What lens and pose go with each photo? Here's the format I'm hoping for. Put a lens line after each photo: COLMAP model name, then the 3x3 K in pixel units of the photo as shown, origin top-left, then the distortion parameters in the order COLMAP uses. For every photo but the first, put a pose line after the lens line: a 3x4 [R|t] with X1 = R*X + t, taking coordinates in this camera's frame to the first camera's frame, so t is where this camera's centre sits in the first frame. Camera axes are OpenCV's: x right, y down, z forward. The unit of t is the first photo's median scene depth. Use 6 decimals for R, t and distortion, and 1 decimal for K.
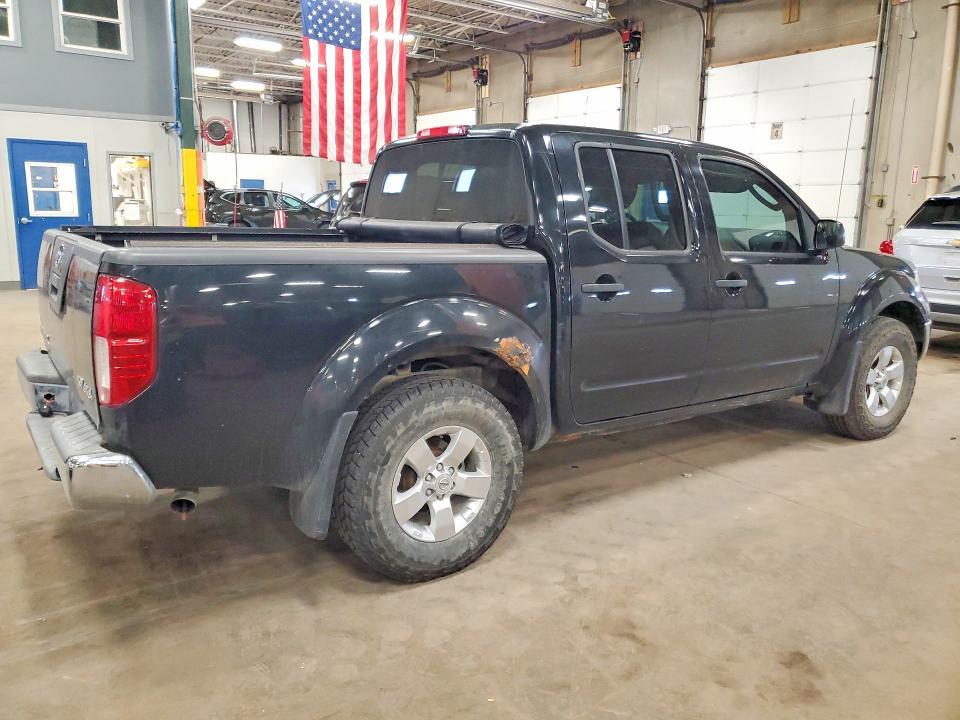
lens RADIAL K [[793.6, 0, 480.0], [0, 793.6, 360.0], [0, 0, 1]] dist [0.008286, 0.006344]
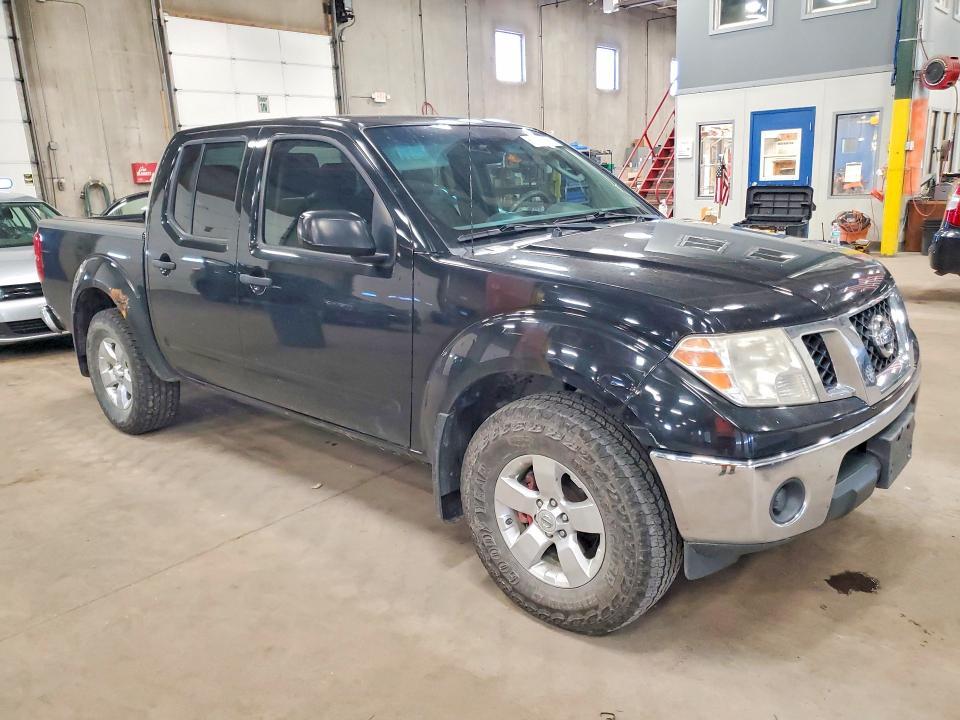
lens RADIAL K [[770.5, 0, 463.9], [0, 770.5, 361.0], [0, 0, 1]] dist [0.025786, 0.008138]
pose [[0.173450, 0.213706, -0.961376, 1.415716], [-0.143400, 0.971249, 0.190029, -0.243958], [0.974347, 0.104901, 0.199109, 1.216134]]
